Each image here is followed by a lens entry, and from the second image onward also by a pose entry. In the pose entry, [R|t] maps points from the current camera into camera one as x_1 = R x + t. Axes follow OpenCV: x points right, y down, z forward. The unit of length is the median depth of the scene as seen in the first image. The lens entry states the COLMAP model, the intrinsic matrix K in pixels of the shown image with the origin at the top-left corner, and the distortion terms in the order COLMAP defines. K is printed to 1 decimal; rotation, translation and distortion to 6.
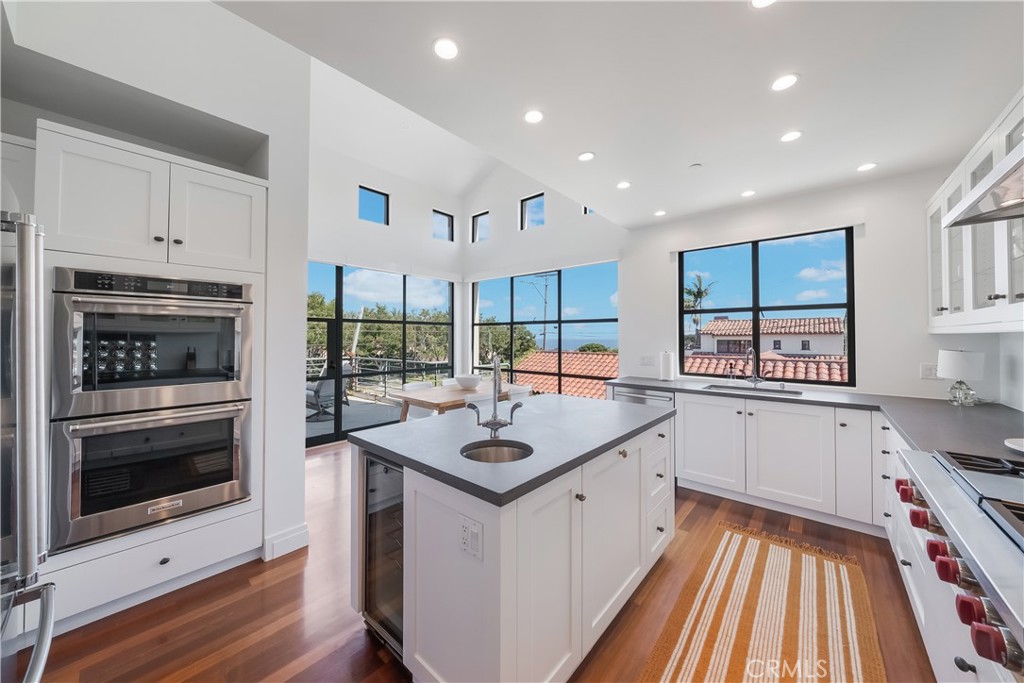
lens RADIAL K [[354.4, 0, 477.8], [0, 354.4, 334.7], [0, 0, 1]] dist [0.000037, -0.000717]
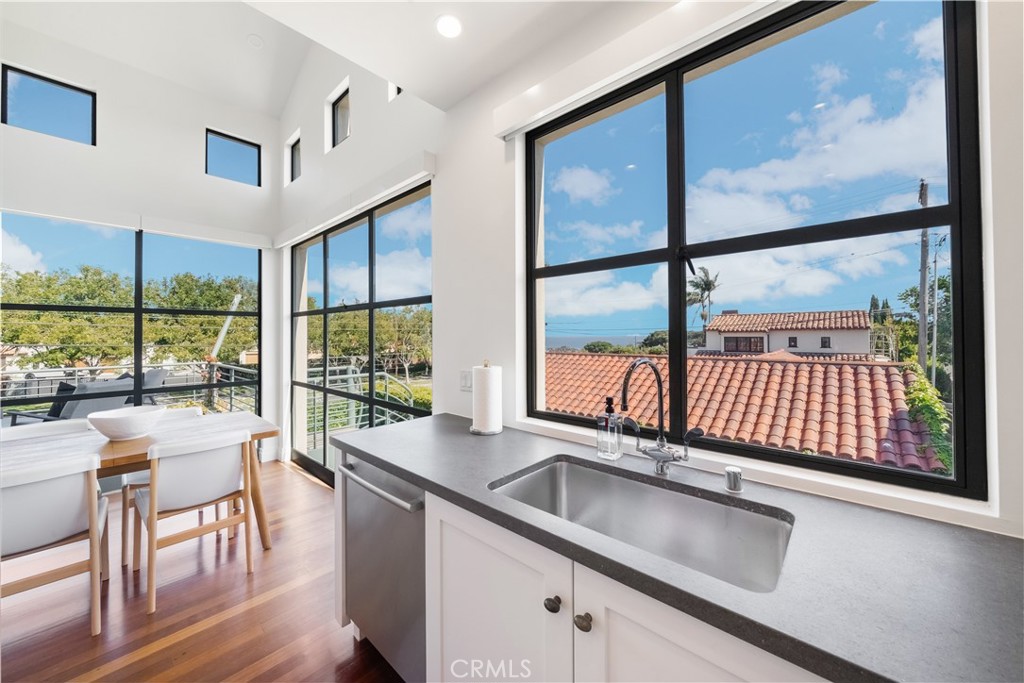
lens RADIAL K [[380.7, 0, 462.2], [0, 380.7, 333.8], [0, 0, 1]] dist [-0.005594, 0.000474]
pose [[0.999815, -0.005346, -0.018496, 0.176941], [0.005402, 0.999981, 0.002990, 0.003279], [0.018480, -0.003090, 0.999824, 0.186353]]
